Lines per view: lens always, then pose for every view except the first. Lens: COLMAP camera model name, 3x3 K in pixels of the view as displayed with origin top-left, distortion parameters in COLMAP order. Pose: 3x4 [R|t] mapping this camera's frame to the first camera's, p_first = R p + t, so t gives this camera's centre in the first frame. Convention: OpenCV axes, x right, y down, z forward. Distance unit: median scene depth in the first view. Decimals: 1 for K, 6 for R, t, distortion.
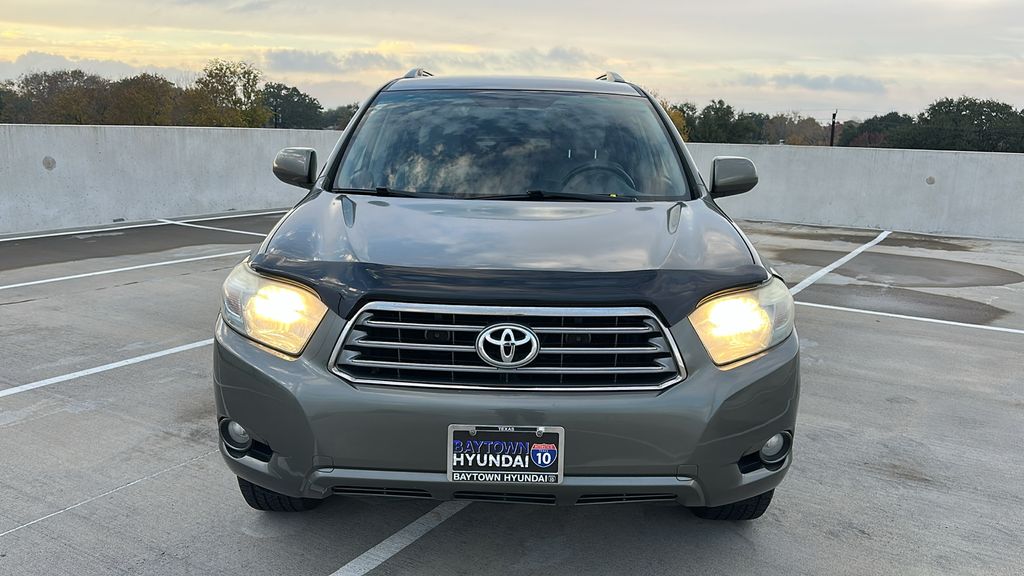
lens RADIAL K [[825.2, 0, 508.9], [0, 825.2, 264.5], [0, 0, 1]] dist [0.151026, -0.246469]
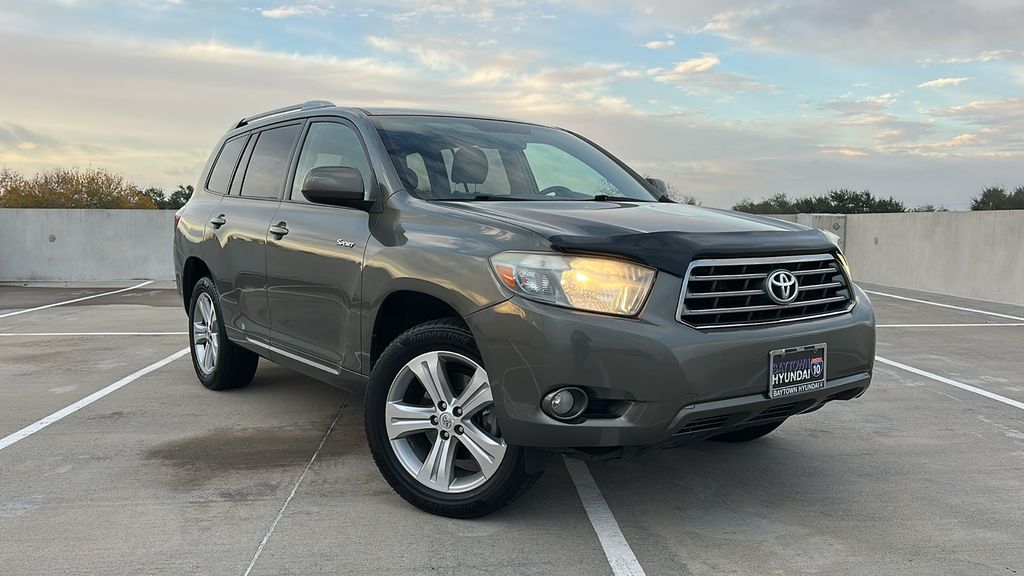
lens RADIAL K [[813.7, 0, 513.6], [0, 813.7, 253.8], [0, 0, 1]] dist [0.152447, -0.210478]
pose [[0.800436, -0.048737, 0.597433, -1.096363], [0.117533, 0.990103, -0.076699, 0.097014], [-0.587782, 0.131611, 0.798243, 0.218385]]
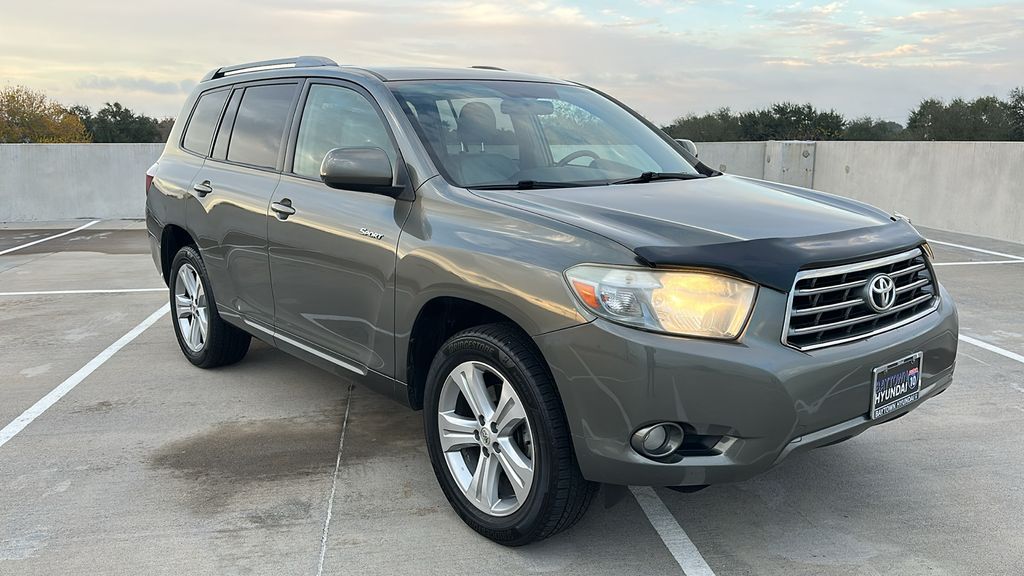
lens RADIAL K [[817.8, 0, 506.8], [0, 817.8, 252.2], [0, 0, 1]] dist [0.158933, -0.212847]
pose [[0.763200, -0.120146, 0.634895, -1.138923], [0.131712, 0.990859, 0.029179, -0.061561], [-0.632596, 0.061354, 0.772048, 0.424352]]
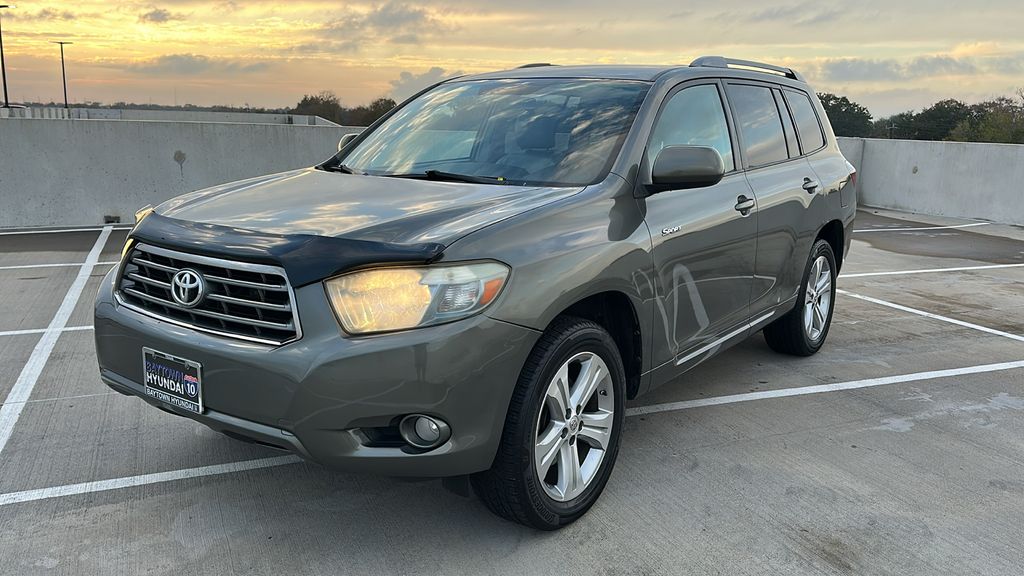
lens RADIAL K [[813.7, 0, 513.6], [0, 813.7, 253.8], [0, 0, 1]] dist [0.152447, -0.210478]
pose [[0.811541, 0.086768, -0.577817, 1.034575], [-0.100684, 0.994886, 0.007988, -0.004434], [0.575555, 0.051694, 0.816127, 0.314099]]
